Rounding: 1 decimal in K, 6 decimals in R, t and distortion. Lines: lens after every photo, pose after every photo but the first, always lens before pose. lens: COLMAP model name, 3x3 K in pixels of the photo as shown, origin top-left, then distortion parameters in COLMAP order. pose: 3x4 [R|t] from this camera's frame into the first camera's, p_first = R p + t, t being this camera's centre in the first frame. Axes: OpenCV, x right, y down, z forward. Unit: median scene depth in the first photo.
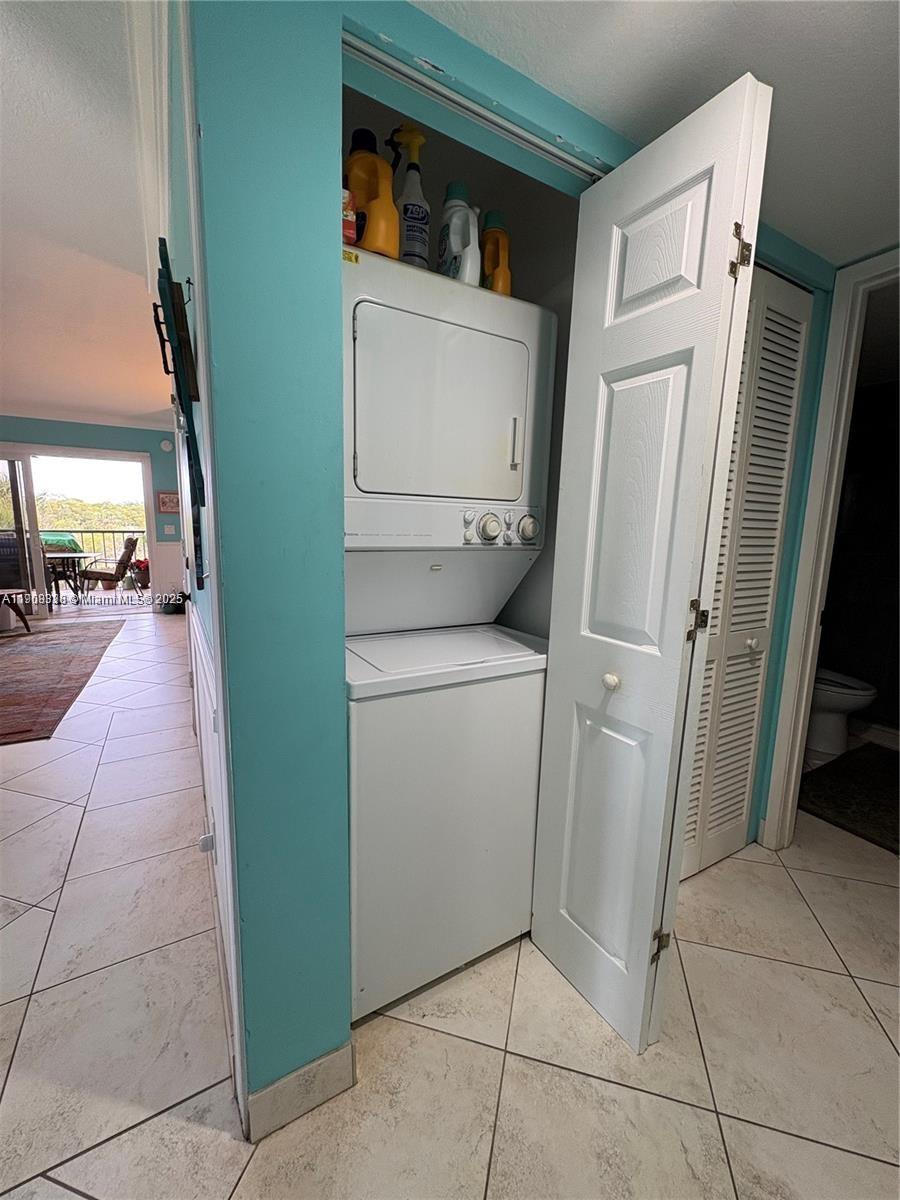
lens RADIAL K [[477.9, 0, 450.8], [0, 477.9, 601.4], [0, 0, 1]] dist [0.000821, -0.000283]
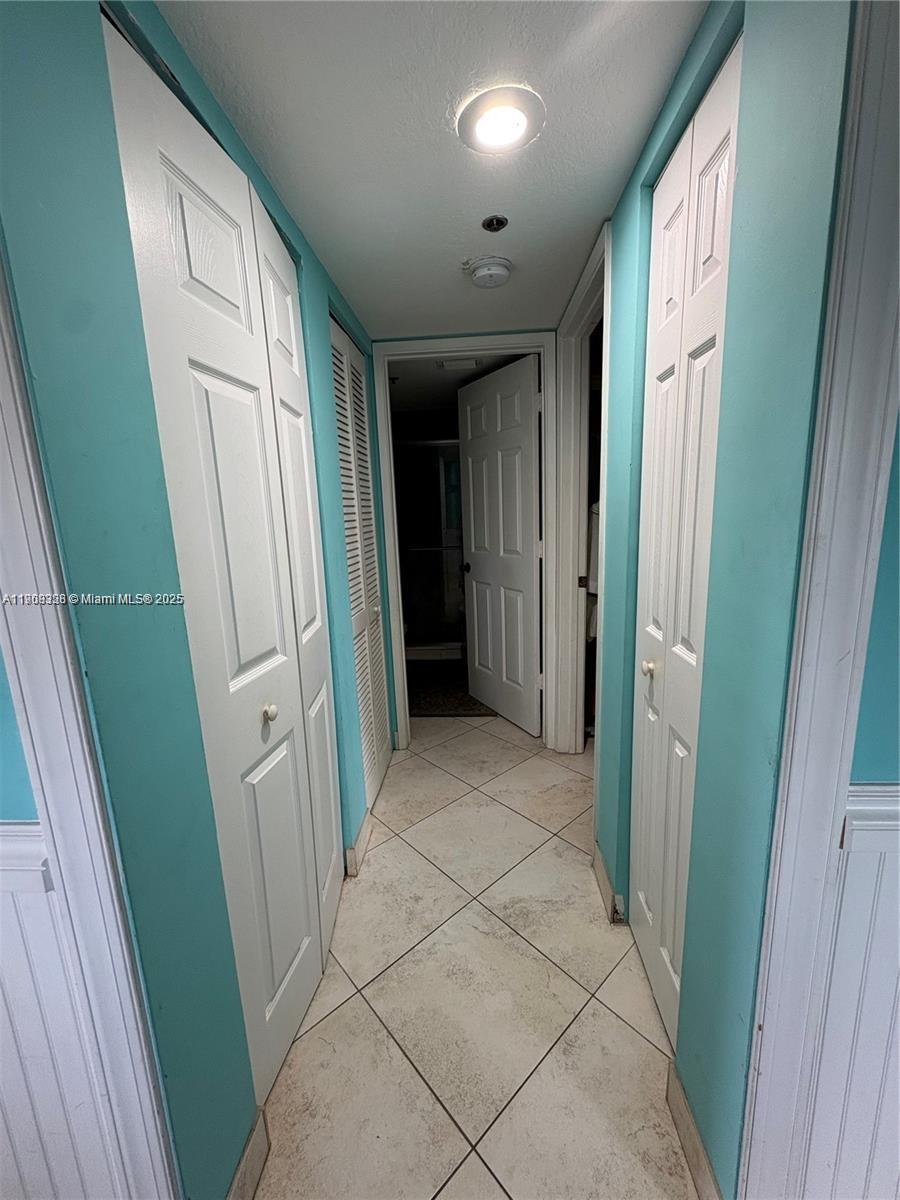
lens RADIAL K [[477.9, 0, 453.0], [0, 477.9, 601.0], [0, 0, 1]] dist [0.000821, -0.000283]
pose [[0.543550, -0.200543, 0.815068, -0.365653], [0.178884, 0.976408, 0.120947, -0.063200], [-0.820094, 0.080062, 0.566600, 0.050688]]
